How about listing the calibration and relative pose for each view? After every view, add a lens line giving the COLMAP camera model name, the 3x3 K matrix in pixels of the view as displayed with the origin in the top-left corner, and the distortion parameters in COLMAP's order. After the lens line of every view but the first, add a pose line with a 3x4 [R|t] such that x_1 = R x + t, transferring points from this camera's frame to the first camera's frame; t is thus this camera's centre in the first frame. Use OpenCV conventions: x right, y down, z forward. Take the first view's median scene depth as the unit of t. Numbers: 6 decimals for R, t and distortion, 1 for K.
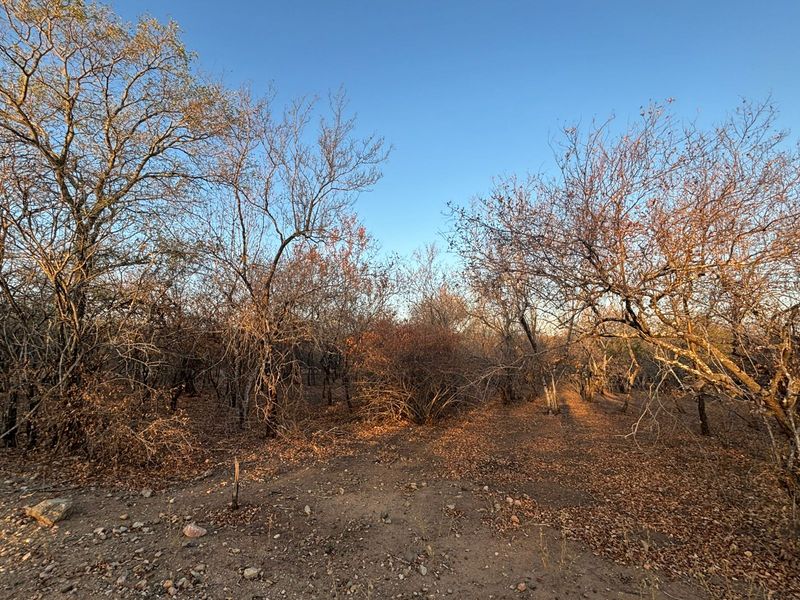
lens RADIAL K [[374.4, 0, 395.0], [0, 374.4, 301.1], [0, 0, 1]] dist [-0.001535, 0.000286]
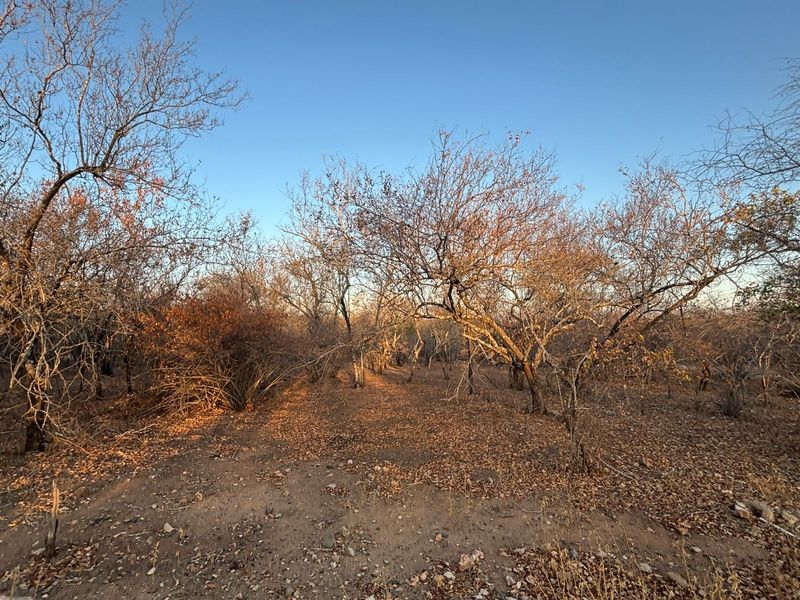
lens RADIAL K [[374.4, 0, 395.0], [0, 374.4, 301.1], [0, 0, 1]] dist [-0.001535, 0.000286]
pose [[0.848645, 0.041376, 0.527343, -0.139747], [-0.069881, 0.996968, 0.034234, 0.008404], [-0.524327, -0.065903, 0.848963, 0.055888]]
